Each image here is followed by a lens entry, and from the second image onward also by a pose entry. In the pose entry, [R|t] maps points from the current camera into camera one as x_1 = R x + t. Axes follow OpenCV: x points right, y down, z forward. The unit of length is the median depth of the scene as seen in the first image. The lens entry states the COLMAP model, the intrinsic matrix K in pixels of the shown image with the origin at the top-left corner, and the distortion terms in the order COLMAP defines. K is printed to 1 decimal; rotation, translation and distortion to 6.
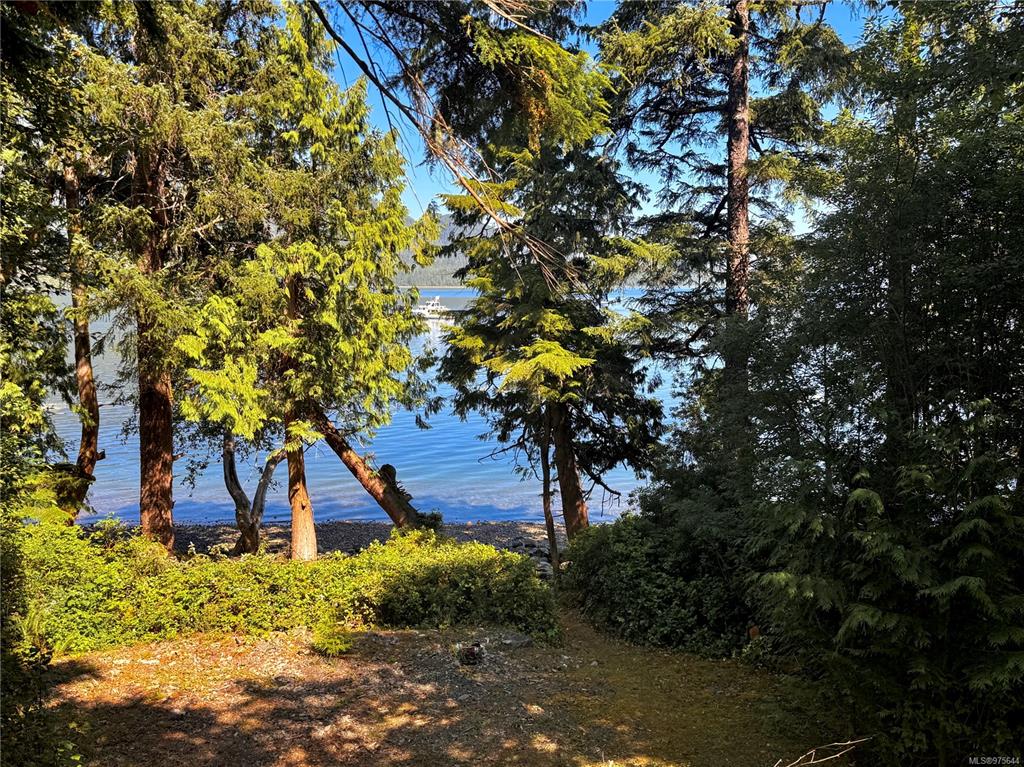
lens RADIAL K [[886.3, 0, 512.0], [0, 886.3, 383.5], [0, 0, 1]] dist [0.185331, -0.309699]
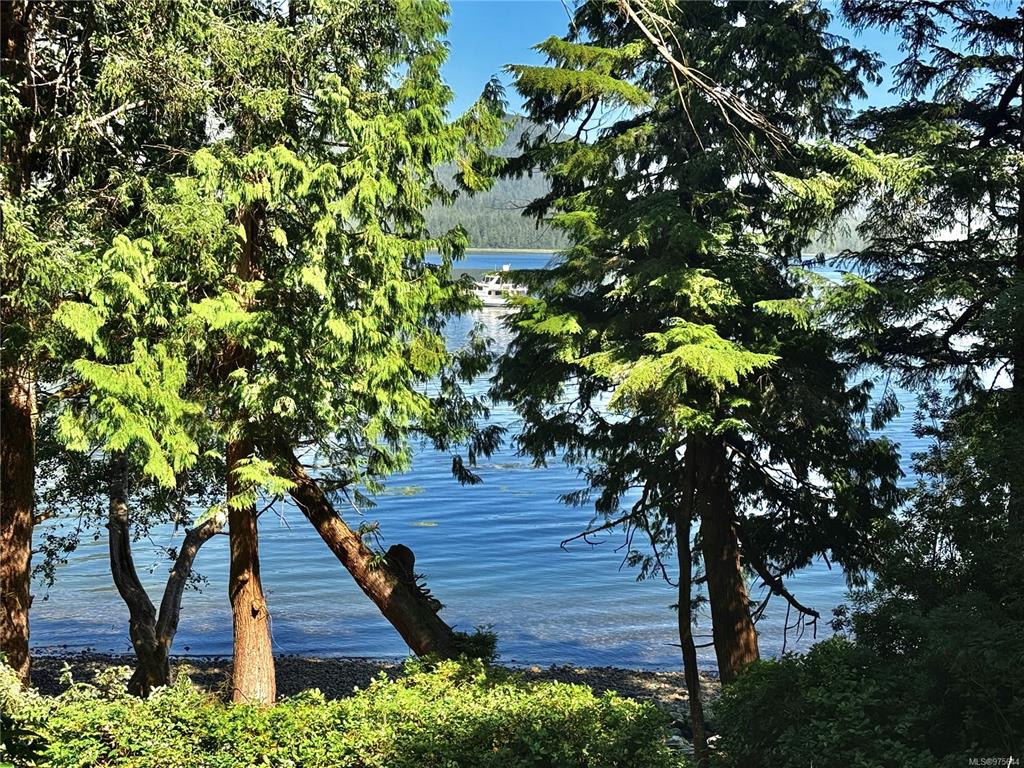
lens RADIAL K [[1682.6, 0, 527.6], [0, 1682.6, 382.1], [0, 0, 1]] dist [0.145572, 0.068971]
pose [[0.998593, 0.020990, -0.048701, -0.011612], [-0.022457, 0.999304, -0.029787, 0.021138], [0.048042, 0.030839, 0.998369, -0.068900]]
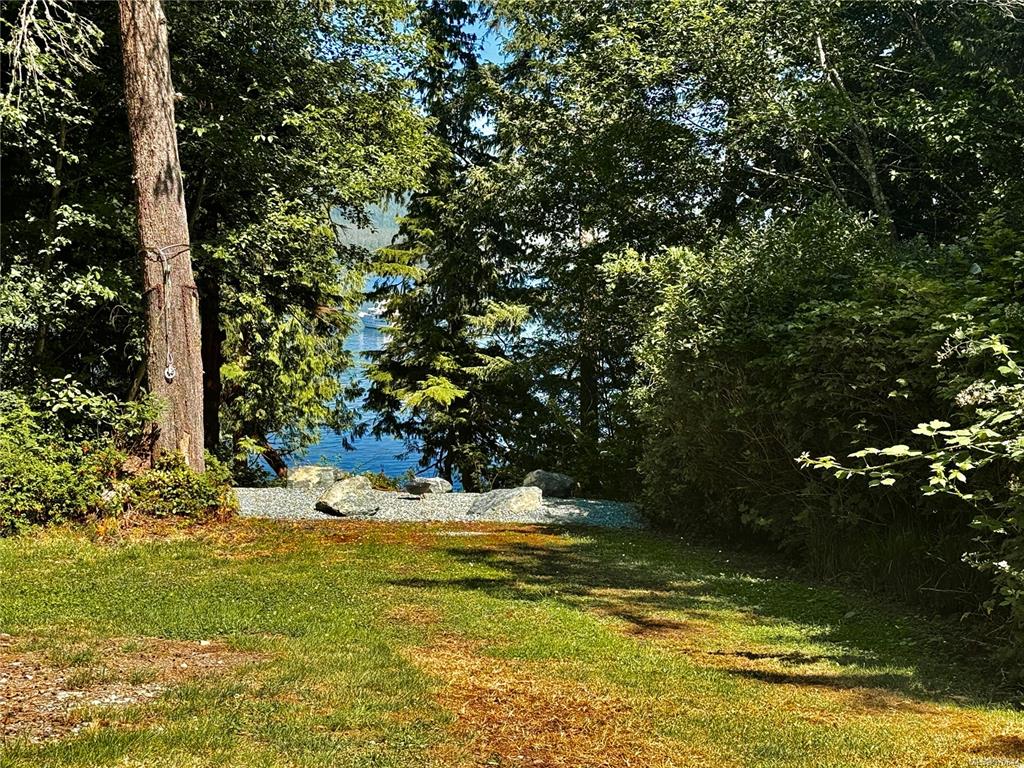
lens RADIAL K [[1557.9, 0, 512.0], [0, 1557.9, 384.0], [0, 0, 1]] dist [0.165315, 0.057836]
pose [[0.999428, 0.015024, -0.030282, 0.195621], [-0.016118, 0.999214, -0.036229, 0.039883], [0.029713, 0.036696, 0.998885, -1.163911]]
